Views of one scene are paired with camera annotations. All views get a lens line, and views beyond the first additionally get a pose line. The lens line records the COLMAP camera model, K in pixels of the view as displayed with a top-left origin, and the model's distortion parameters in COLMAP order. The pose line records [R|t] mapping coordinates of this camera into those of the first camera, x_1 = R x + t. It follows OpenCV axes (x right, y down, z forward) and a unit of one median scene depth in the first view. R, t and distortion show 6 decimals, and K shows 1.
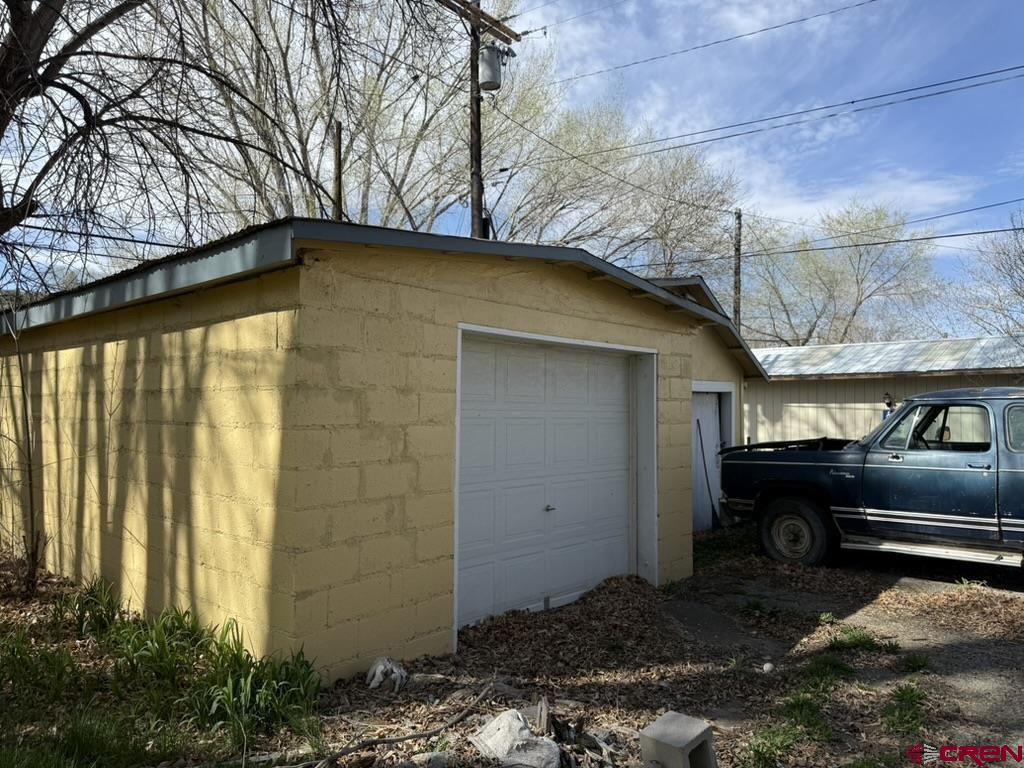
lens RADIAL K [[712.8, 0, 510.5], [0, 712.8, 384.7], [0, 0, 1]] dist [0.092694, -0.126662]
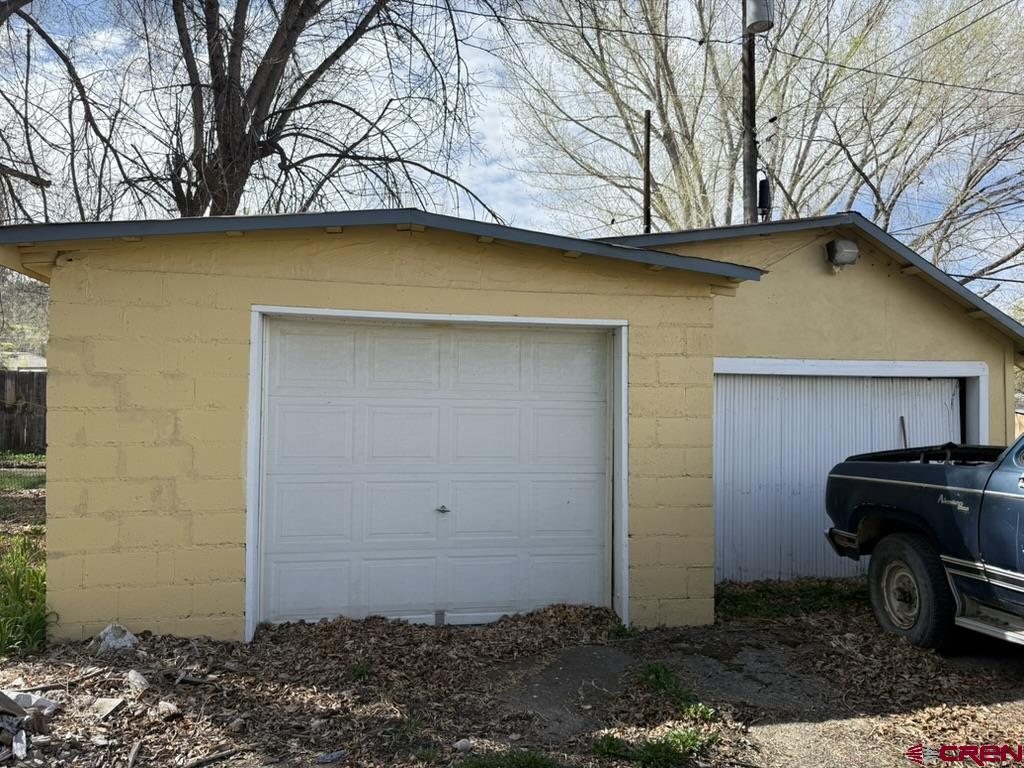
lens RADIAL K [[712.8, 0, 510.5], [0, 712.8, 384.7], [0, 0, 1]] dist [0.092694, -0.126662]
pose [[0.792613, -0.015714, -0.609523, 0.681981], [0.015613, 0.999863, -0.005474, 0.026948], [0.609525, -0.005178, 0.792750, 0.369588]]
